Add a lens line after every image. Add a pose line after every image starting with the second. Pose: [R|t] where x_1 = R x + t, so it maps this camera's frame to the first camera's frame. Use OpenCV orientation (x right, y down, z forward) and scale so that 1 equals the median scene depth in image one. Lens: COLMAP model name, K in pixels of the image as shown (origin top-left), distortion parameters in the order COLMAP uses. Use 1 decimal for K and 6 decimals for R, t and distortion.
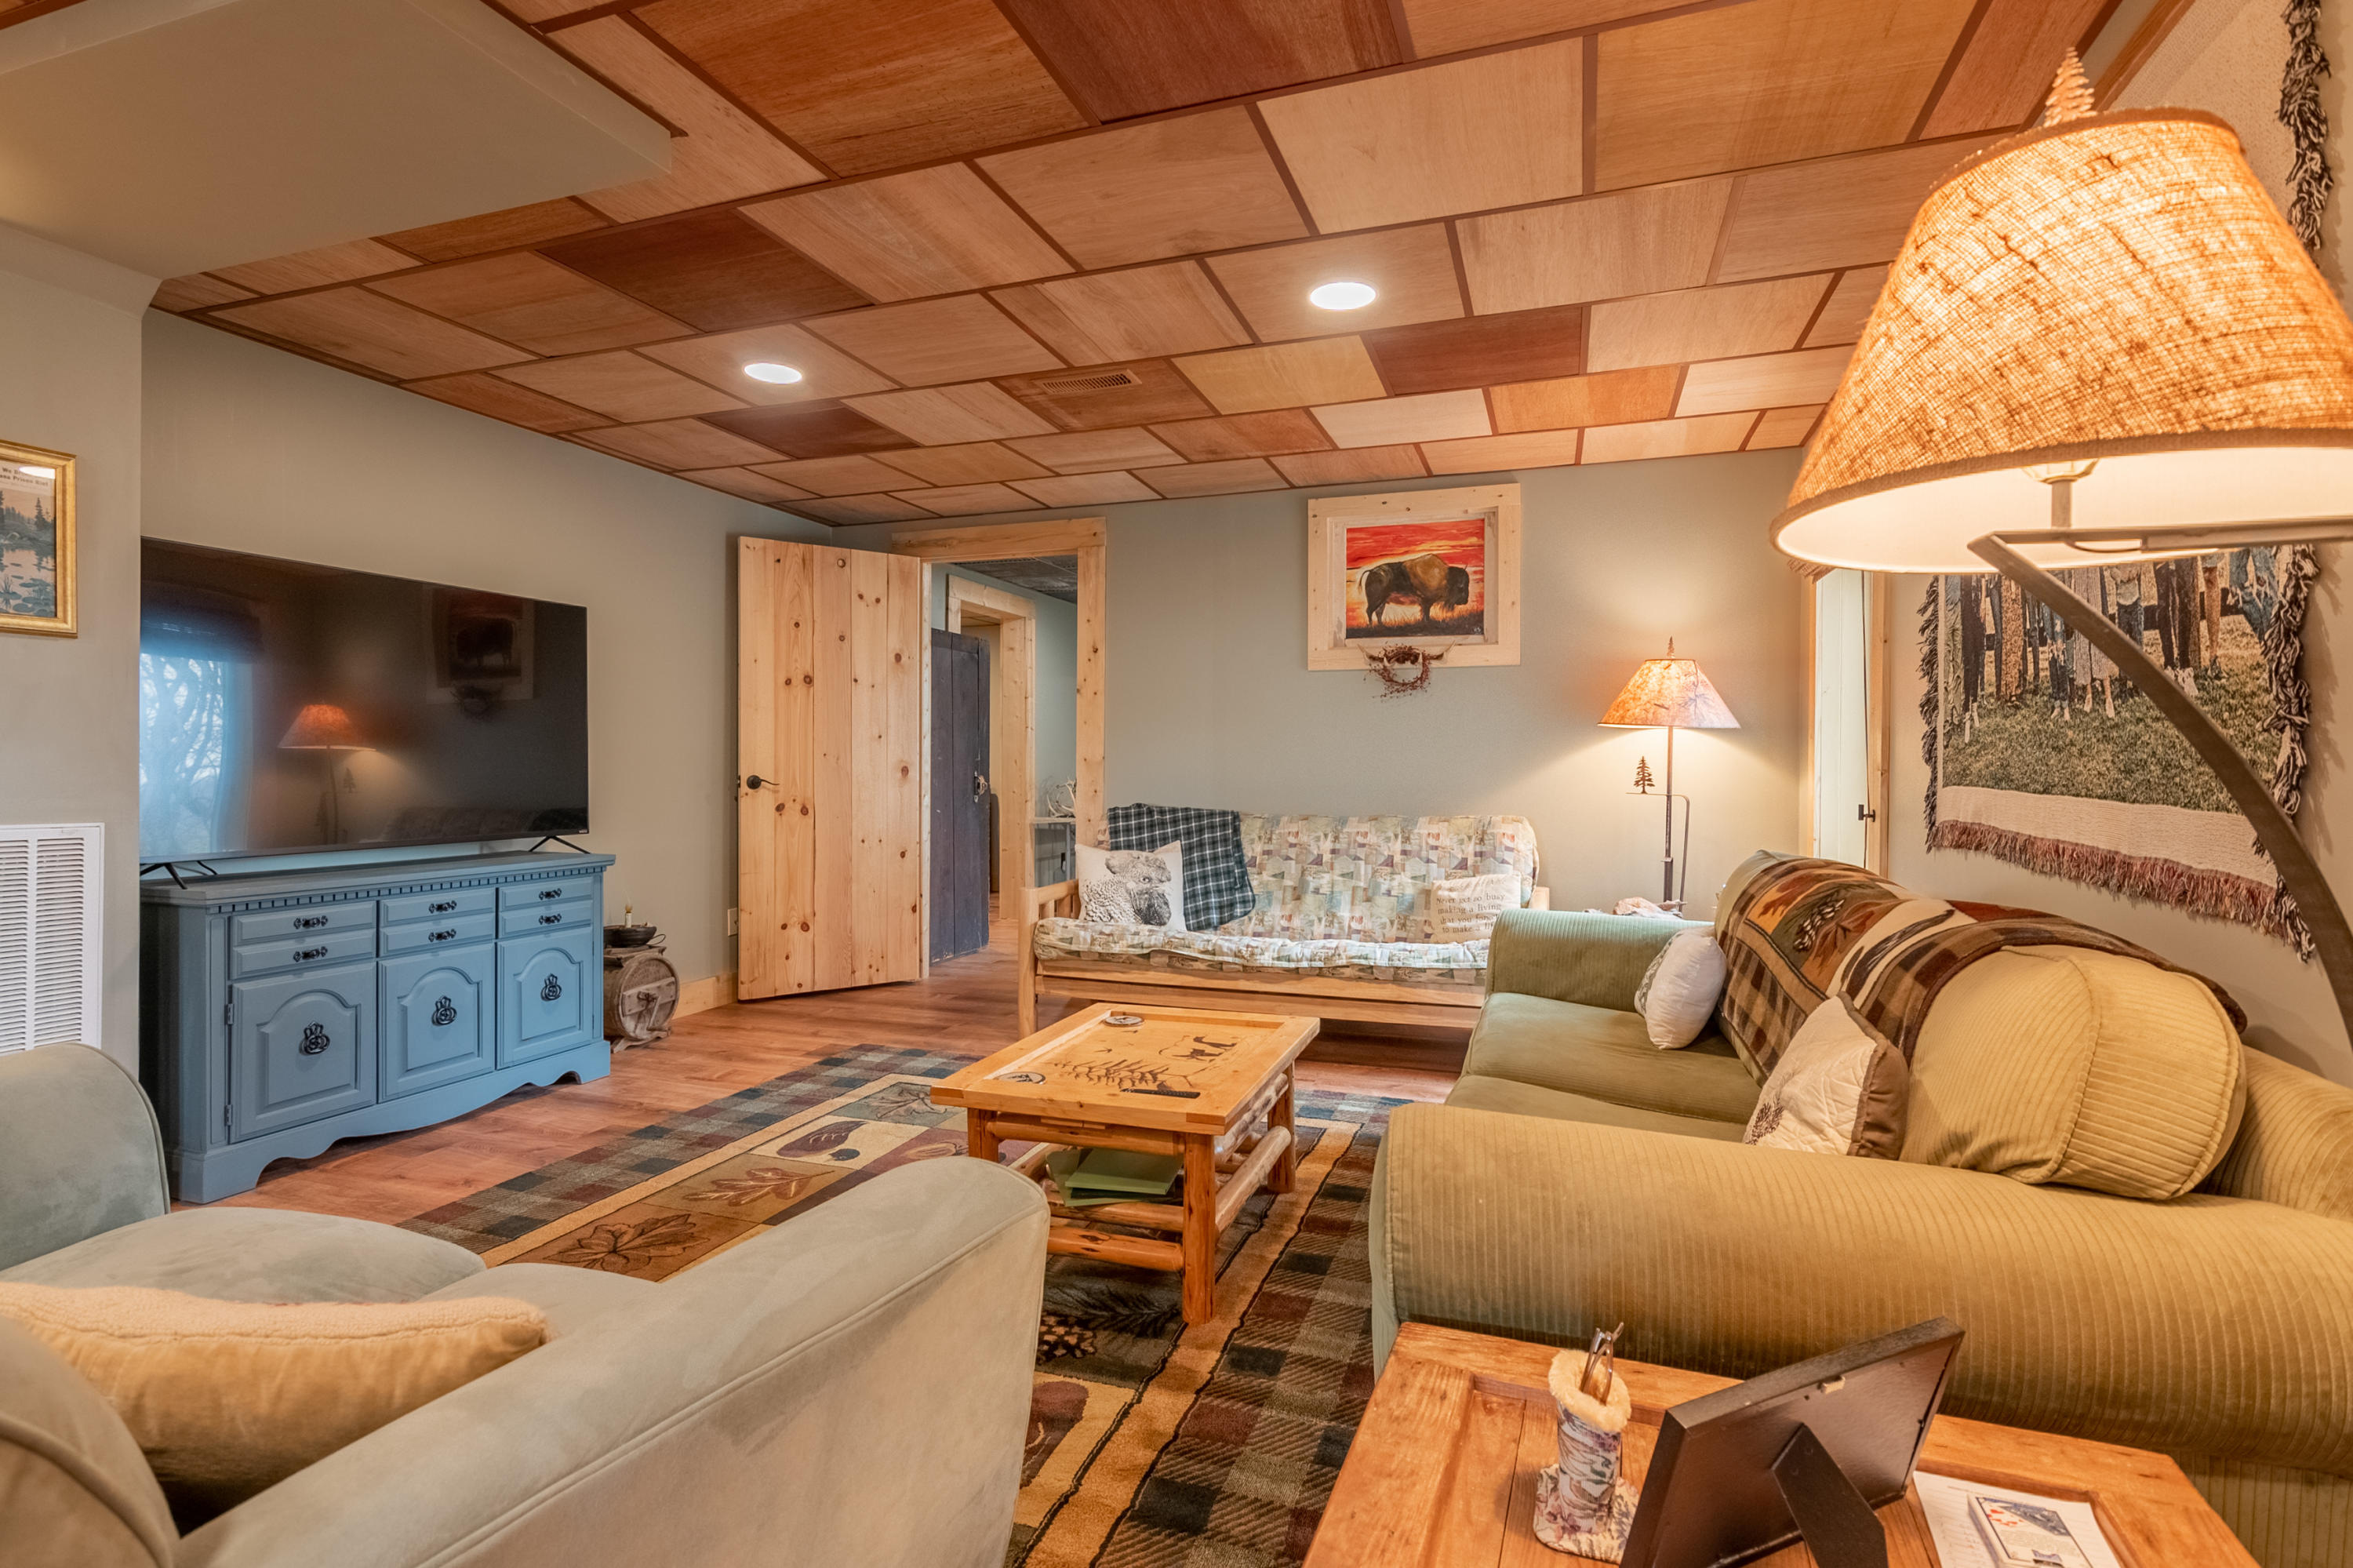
lens RADIAL K [[1140.9, 0, 1174.5], [0, 1140.9, 771.8], [0, 0, 1]] dist [0.002764, 0.001127]
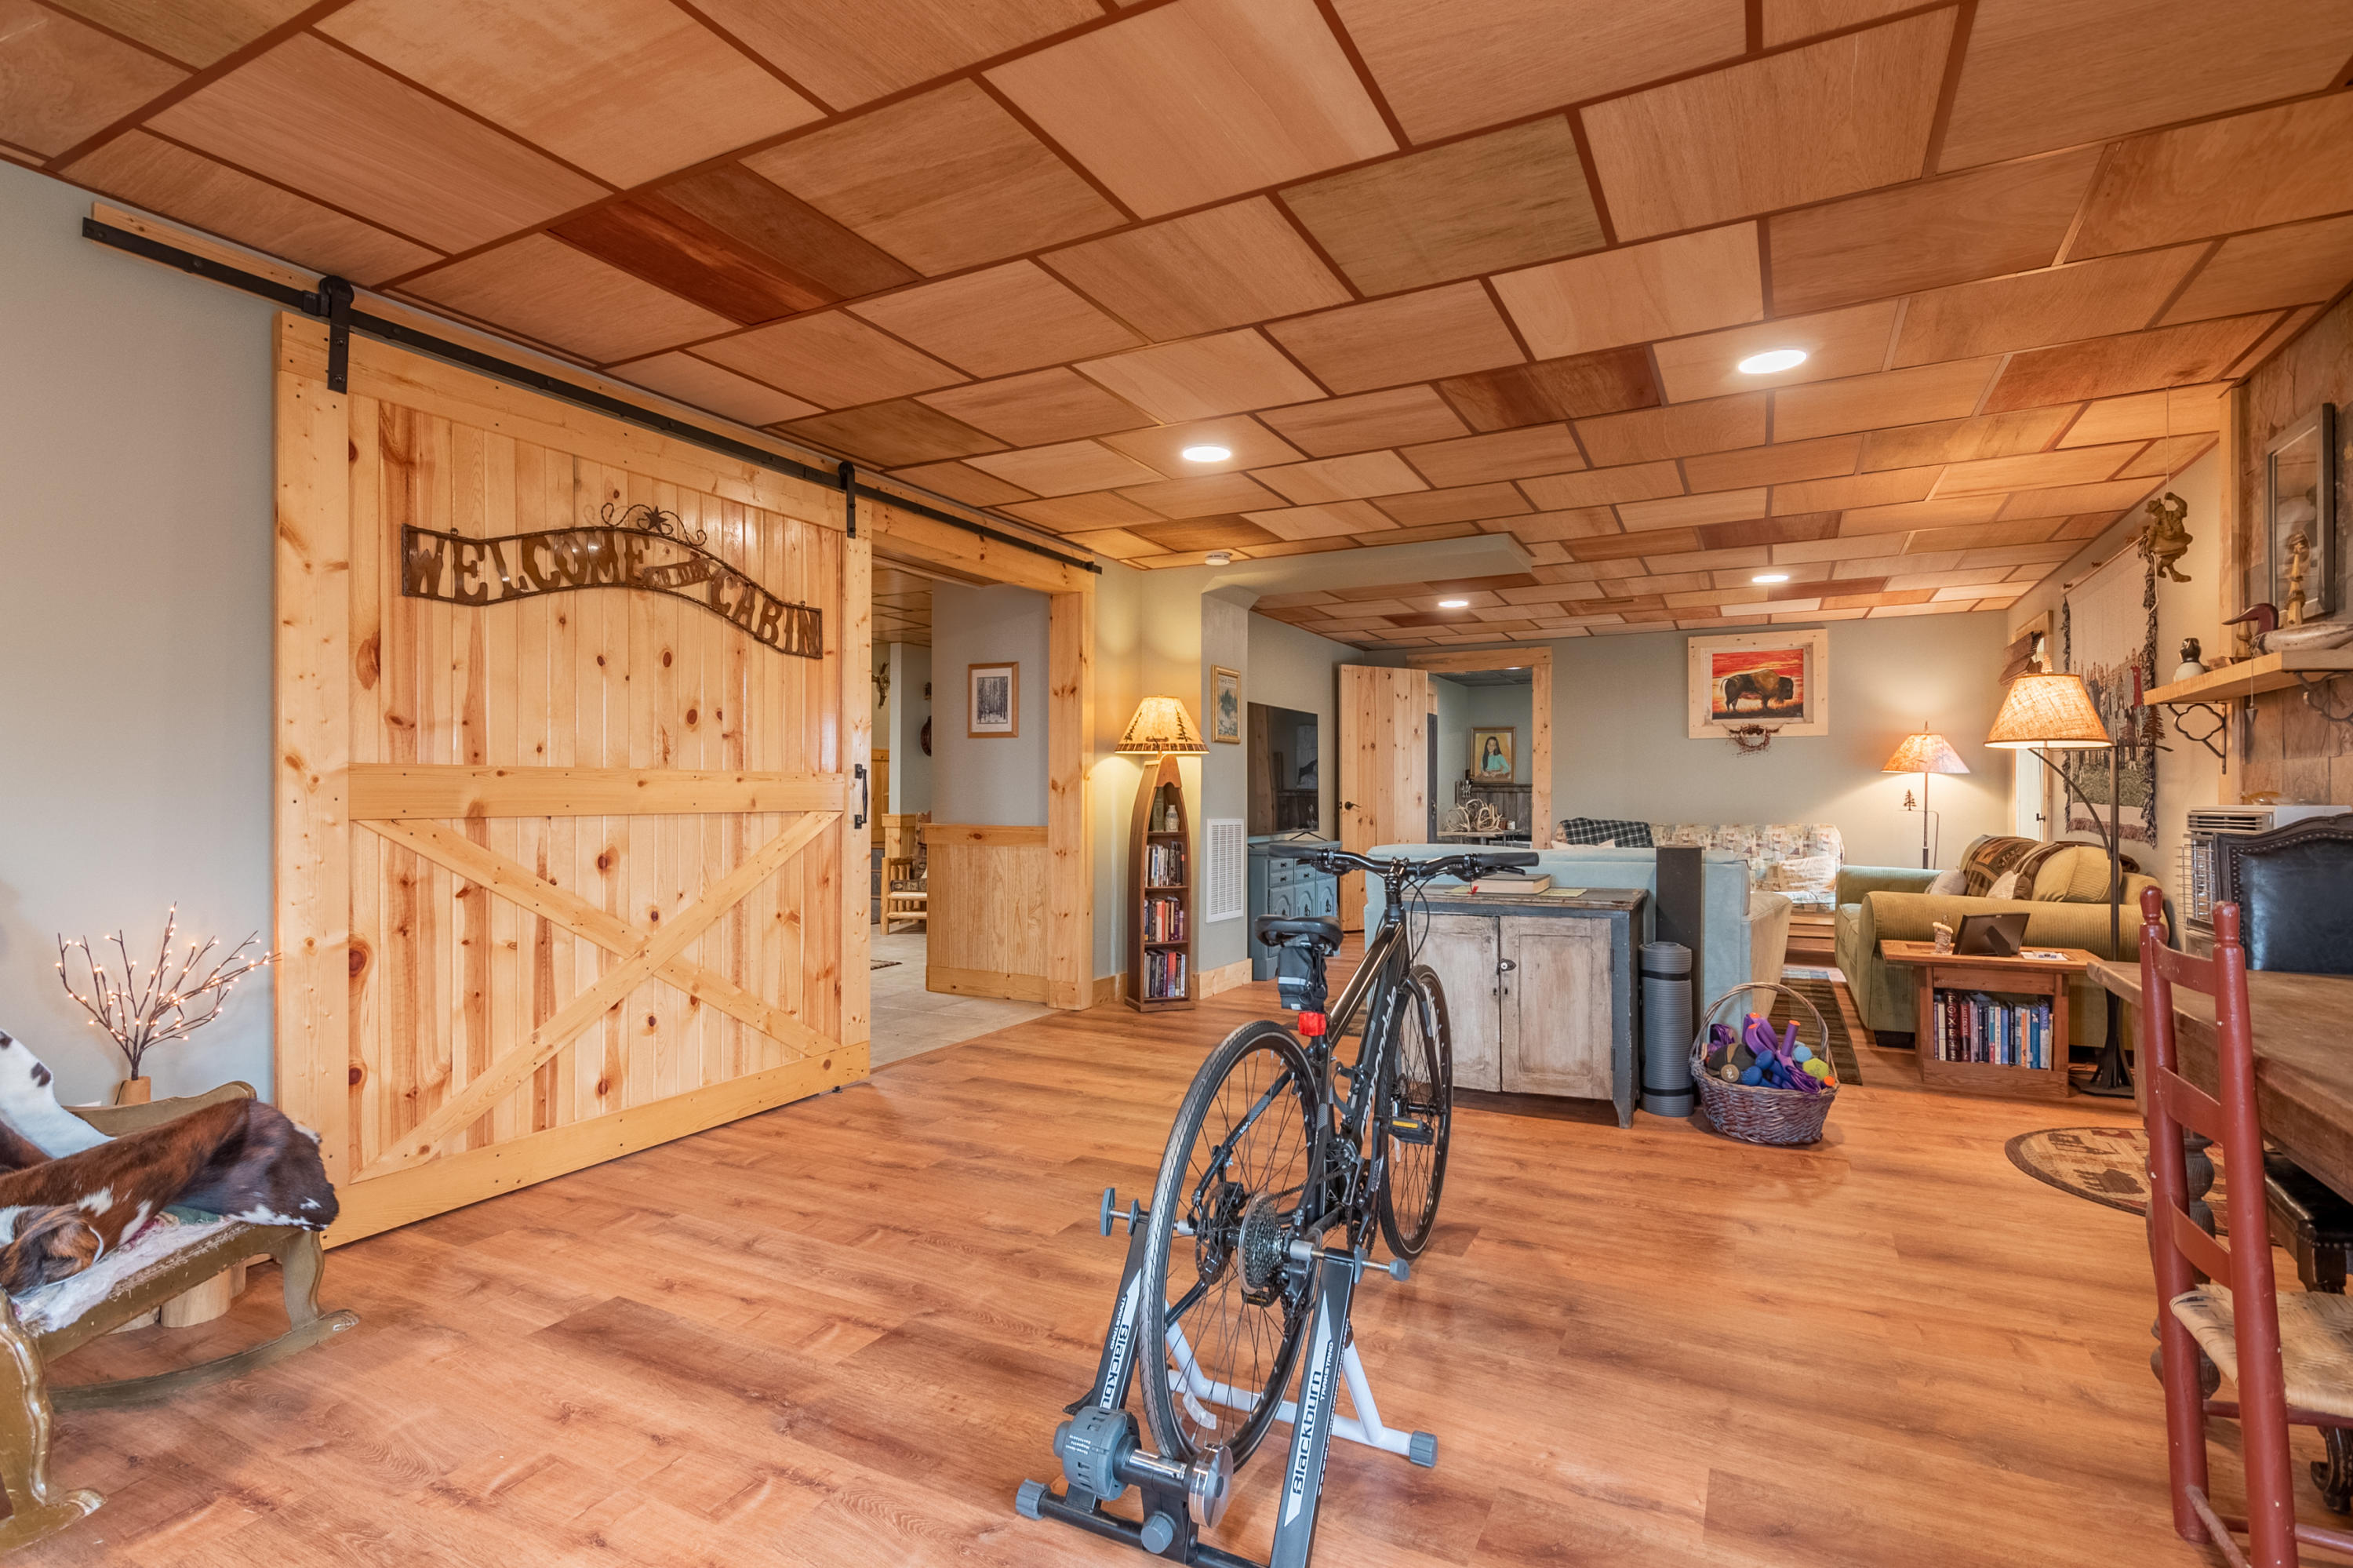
lens RADIAL K [[1140.9, 0, 1179.0], [0, 1140.9, 791.9], [0, 0, 1]] dist [0.002764, 0.001127]
pose [[0.990379, -0.003289, -0.138346, -0.505287], [0.001795, 0.999939, -0.010917, 0.008686], [0.138373, 0.010563, 0.990324, -0.985268]]
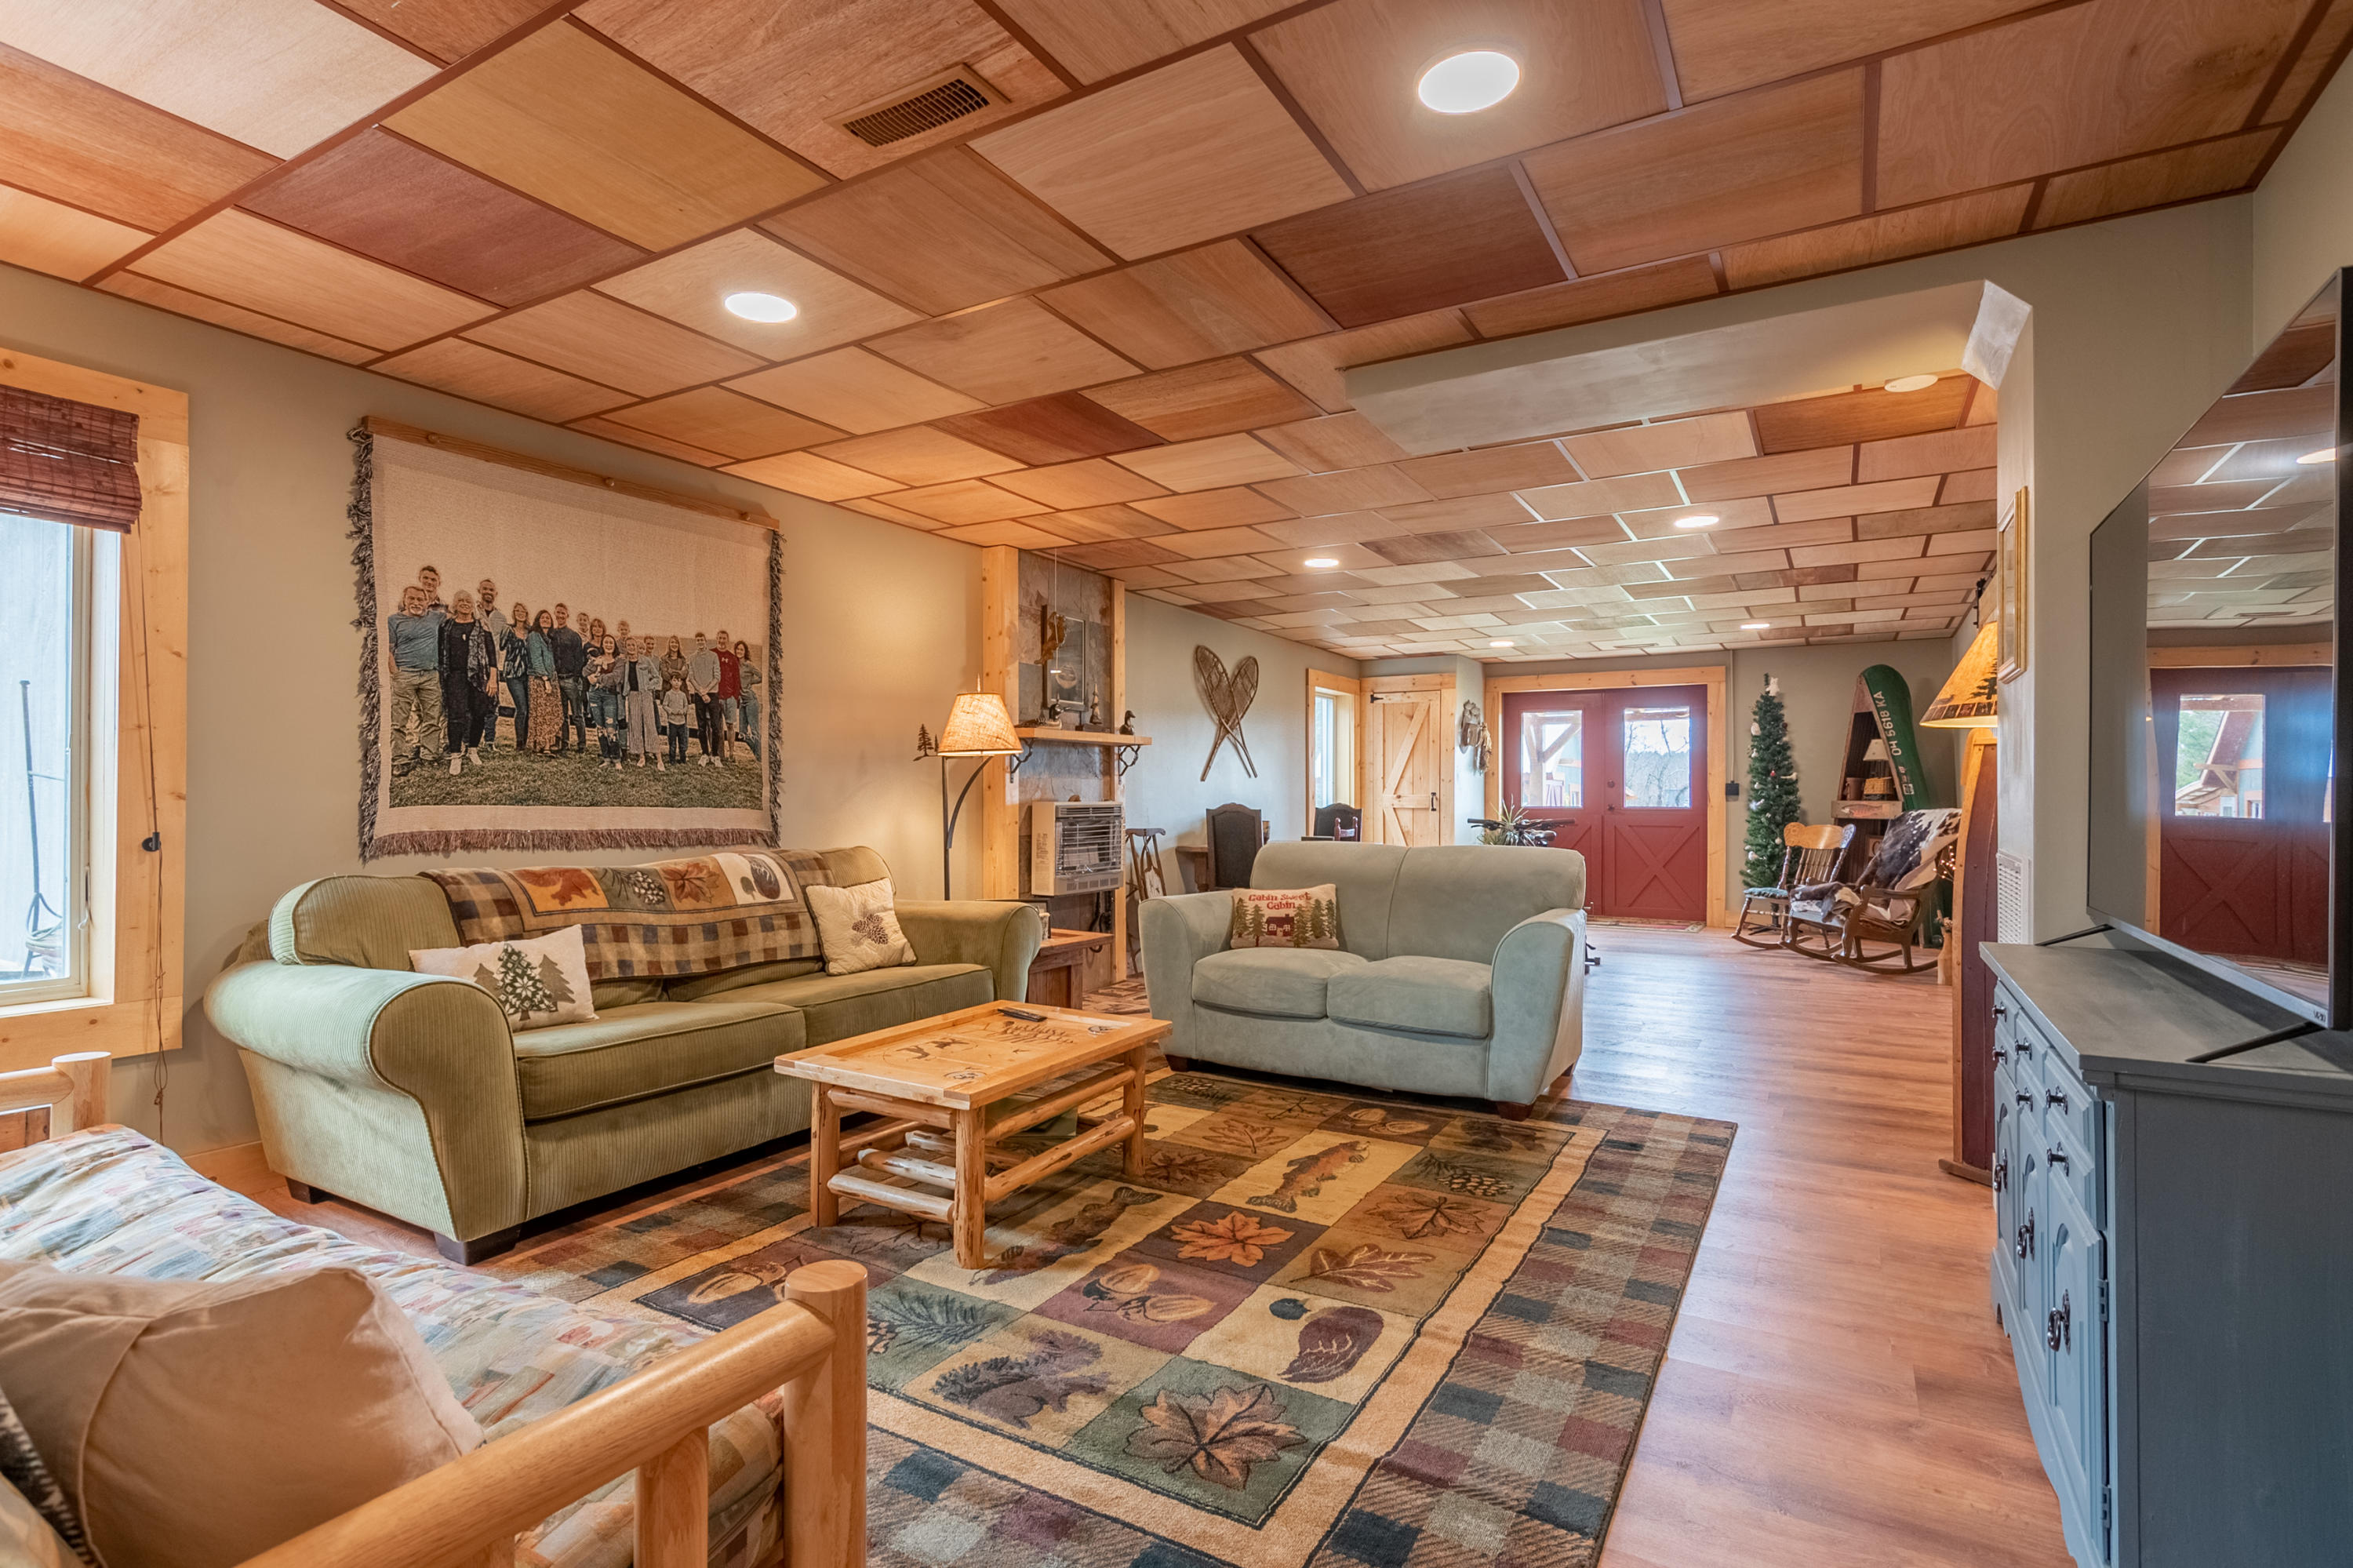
lens RADIAL K [[1140.9, 0, 1178.5], [0, 1140.9, 785.2], [0, 0, 1]] dist [0.002764, 0.001127]
pose [[-0.982725, -0.004714, 0.185014, -0.291427], [-0.003947, 0.999982, 0.004516, -0.014768], [-0.185032, 0.003708, -0.982725, 1.445610]]
